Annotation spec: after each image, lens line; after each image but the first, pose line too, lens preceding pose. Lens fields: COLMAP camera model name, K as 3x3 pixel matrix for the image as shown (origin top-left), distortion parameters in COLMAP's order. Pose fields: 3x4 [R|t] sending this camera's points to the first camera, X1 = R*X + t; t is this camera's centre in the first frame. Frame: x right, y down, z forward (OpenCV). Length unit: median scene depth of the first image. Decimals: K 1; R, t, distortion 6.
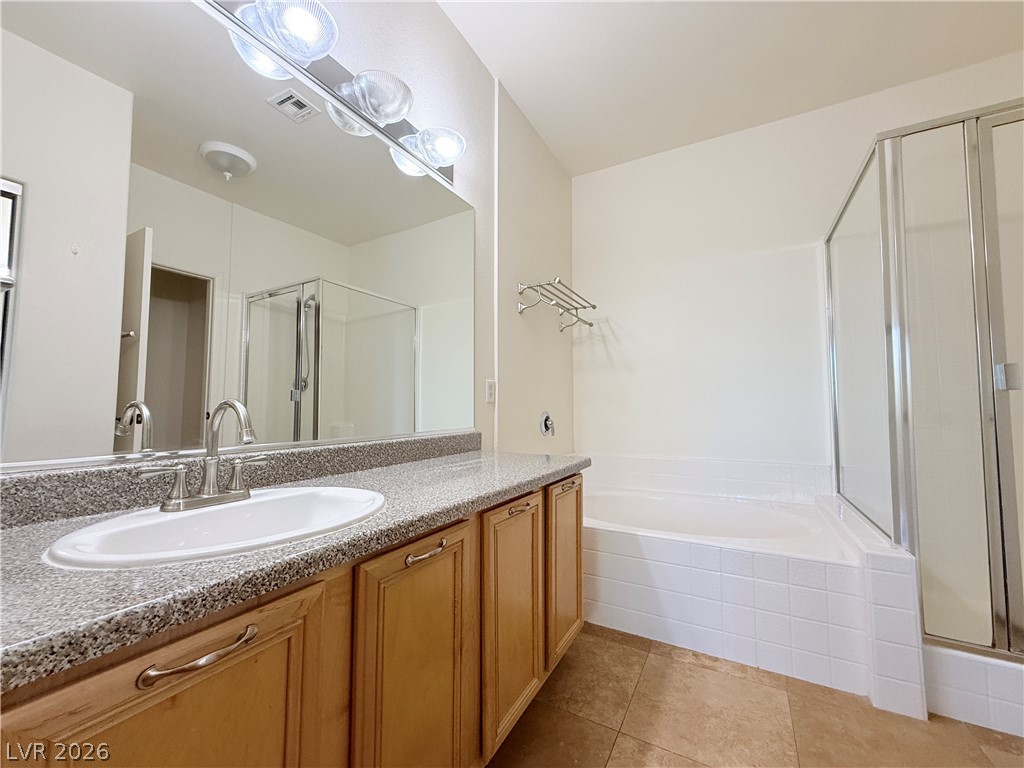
lens RADIAL K [[403.3, 0, 514.3], [0, 403.3, 382.5], [0, 0, 1]] dist [0.000507, -0.000459]
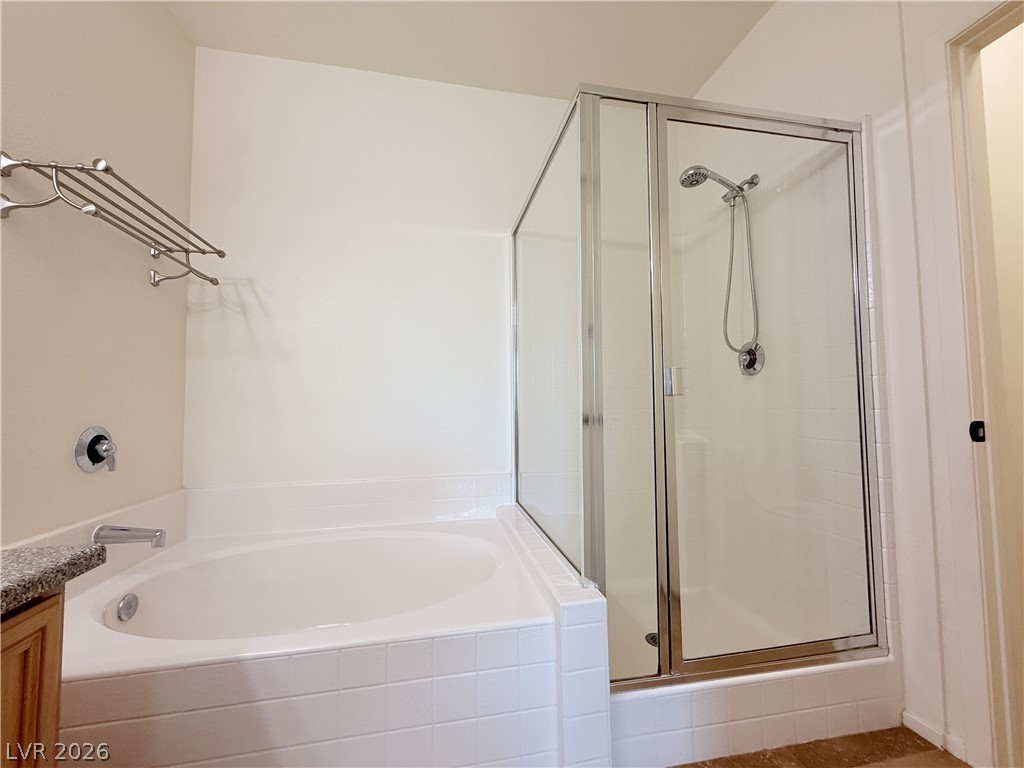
lens RADIAL K [[403.3, 0, 511.3], [0, 403.3, 382.3], [0, 0, 1]] dist [0.000507, -0.000459]
pose [[0.761116, 0.026096, 0.648090, 0.170356], [-0.027369, 0.999593, -0.008108, 0.003617], [-0.648038, -0.011567, 0.761521, 0.283456]]
